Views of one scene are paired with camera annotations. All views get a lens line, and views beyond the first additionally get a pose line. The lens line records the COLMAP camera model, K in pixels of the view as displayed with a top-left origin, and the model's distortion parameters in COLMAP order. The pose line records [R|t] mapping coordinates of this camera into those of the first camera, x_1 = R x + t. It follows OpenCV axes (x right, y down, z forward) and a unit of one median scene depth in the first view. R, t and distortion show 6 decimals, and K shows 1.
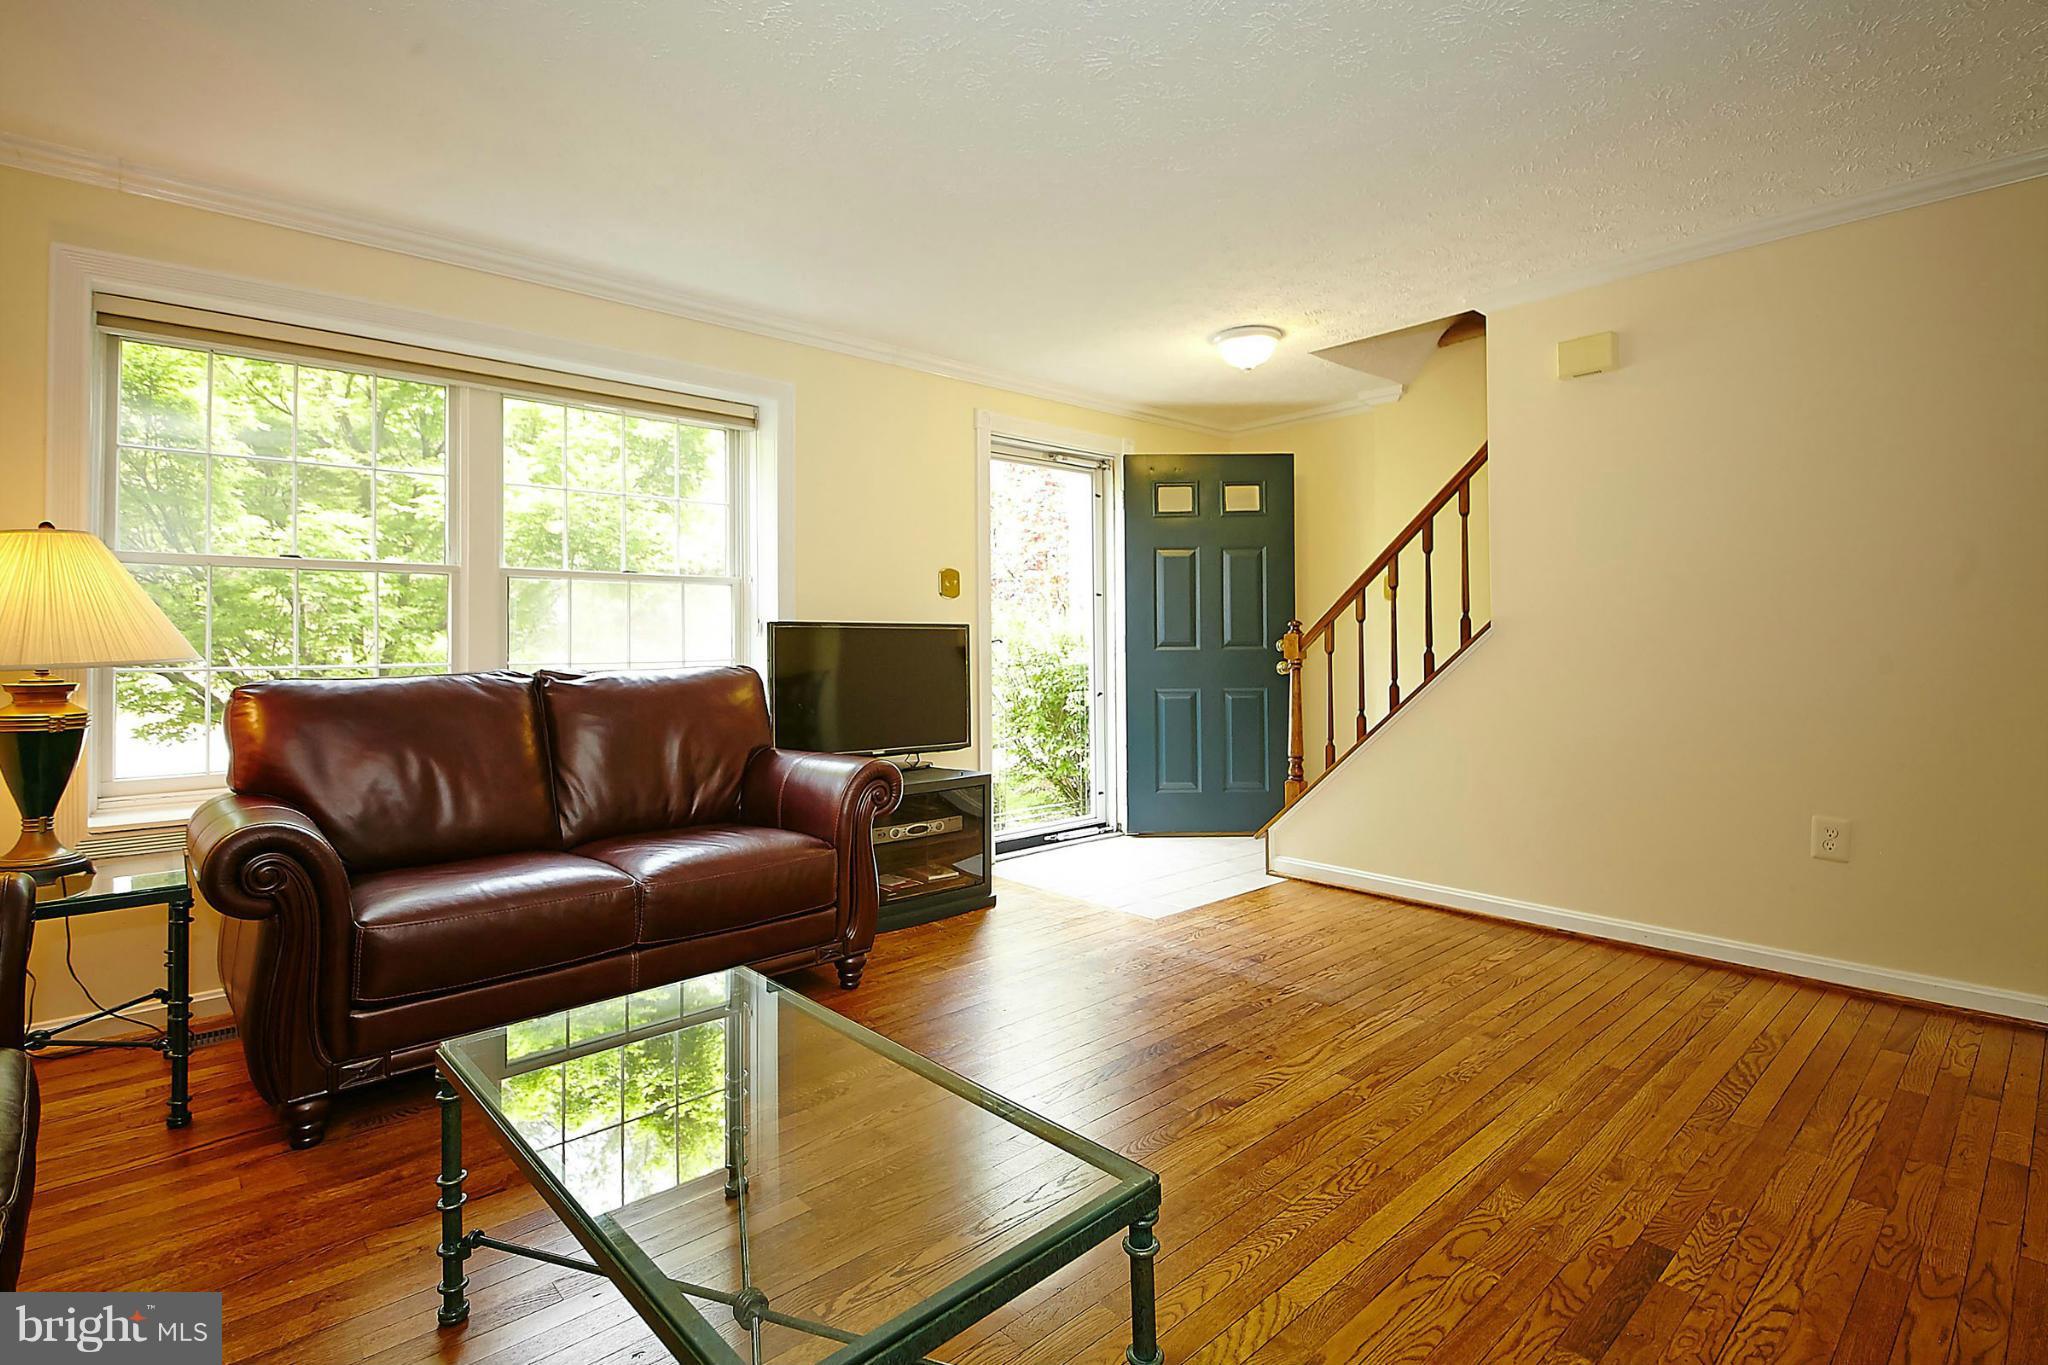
lens RADIAL K [[969.3, 0, 1042.8], [0, 969.3, 640.7], [0, 0, 1]] dist [0.009590, -0.014177]
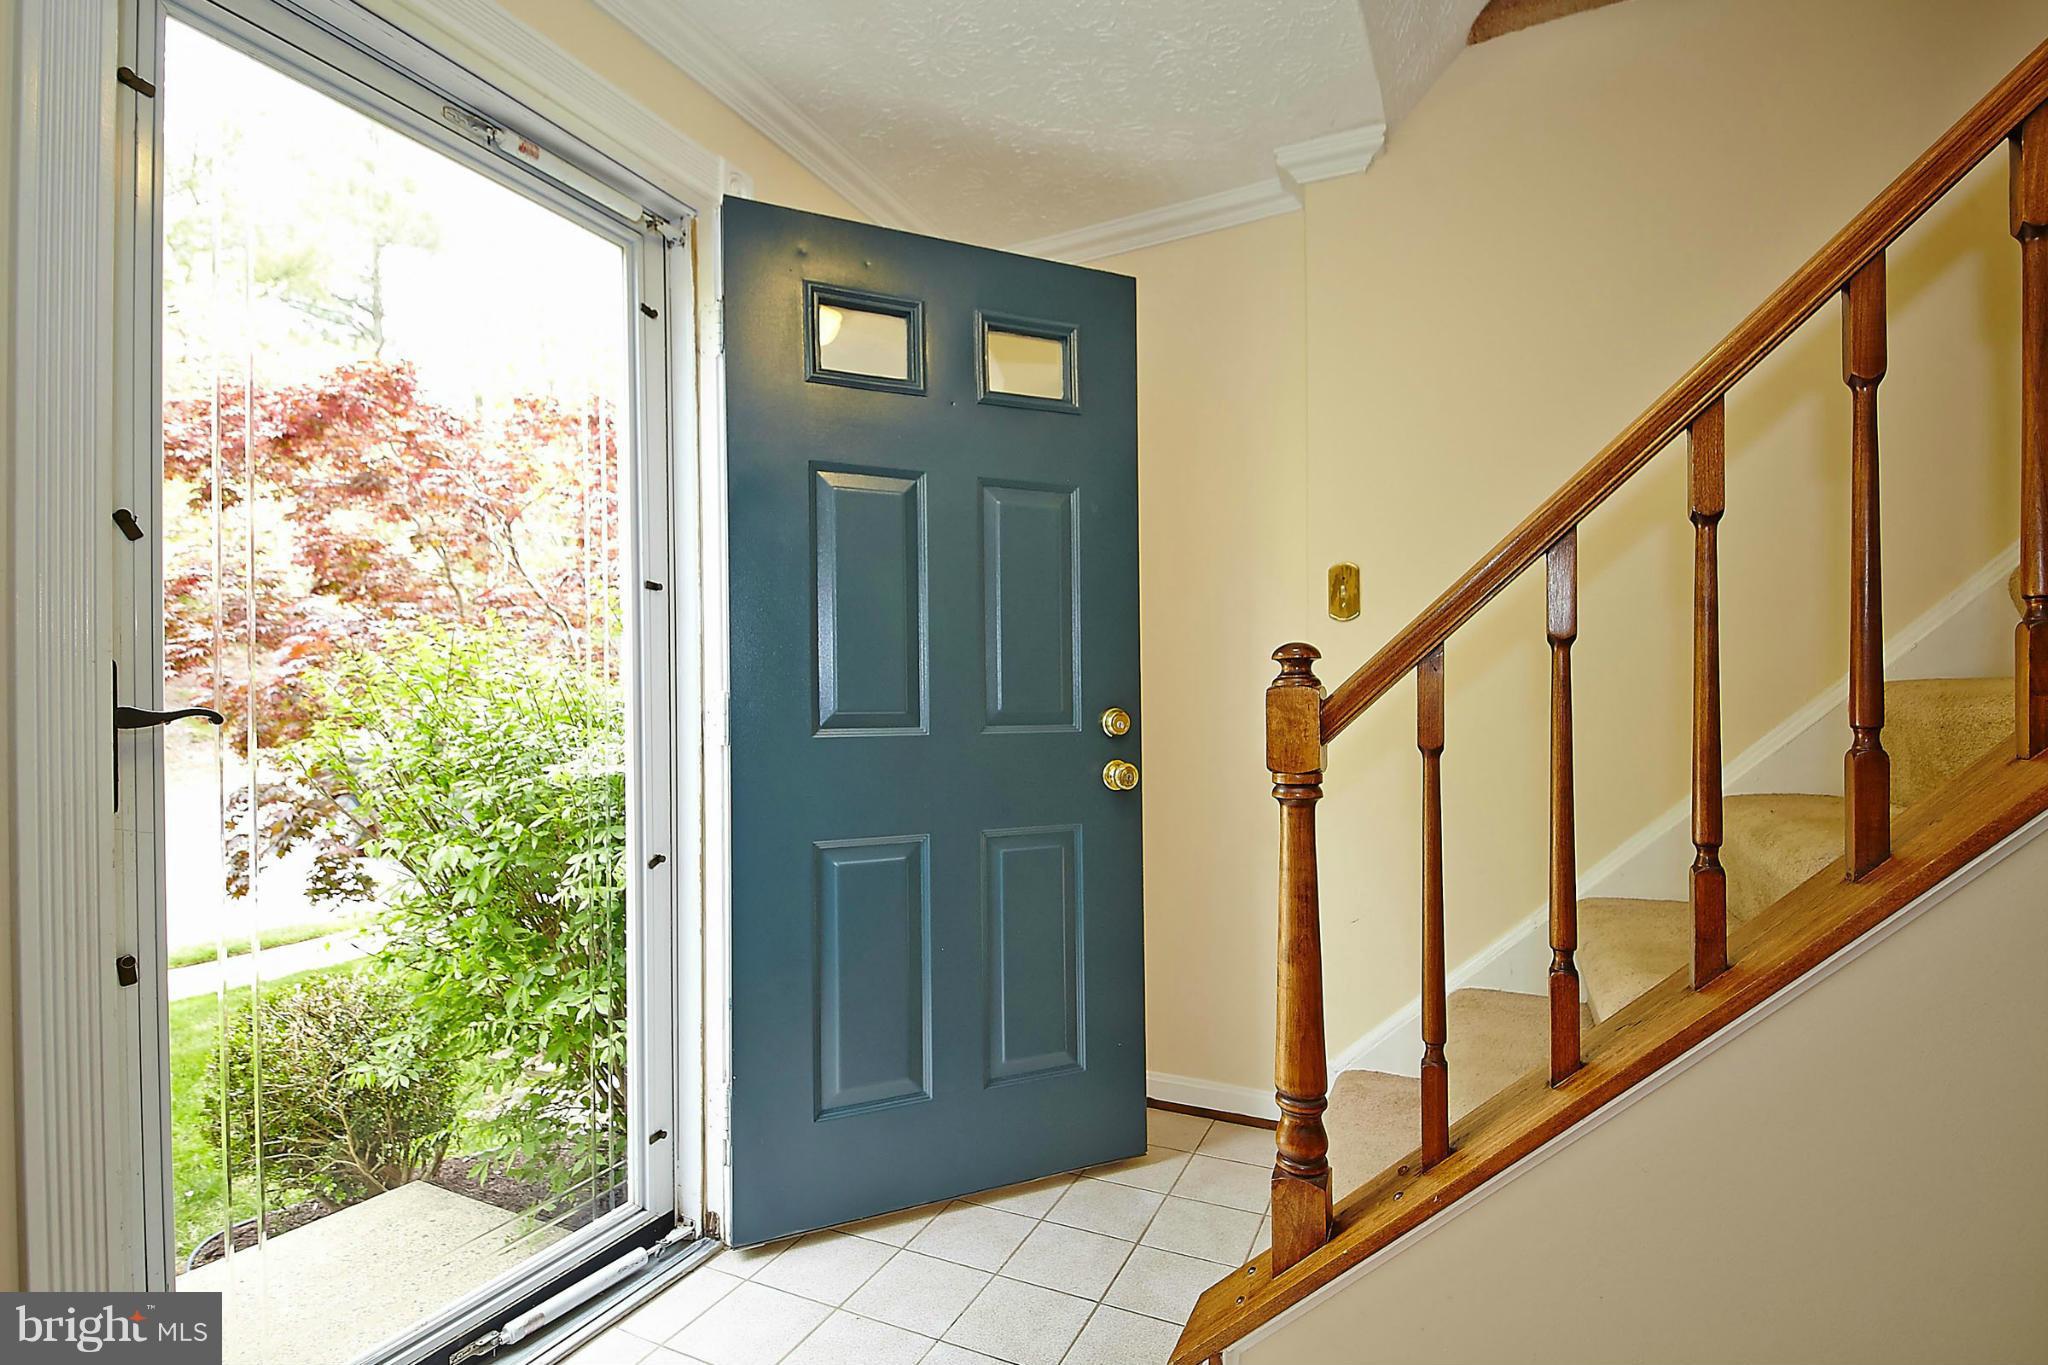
lens RADIAL K [[969.3, 0, 1038.6], [0, 969.3, 692.8], [0, 0, 1]] dist [0.009590, -0.014177]
pose [[0.932527, 0.002215, 0.361094, 0.061885], [0.003578, 0.999875, -0.015373, -0.001379], [-0.361083, 0.015627, 0.932403, 0.614365]]
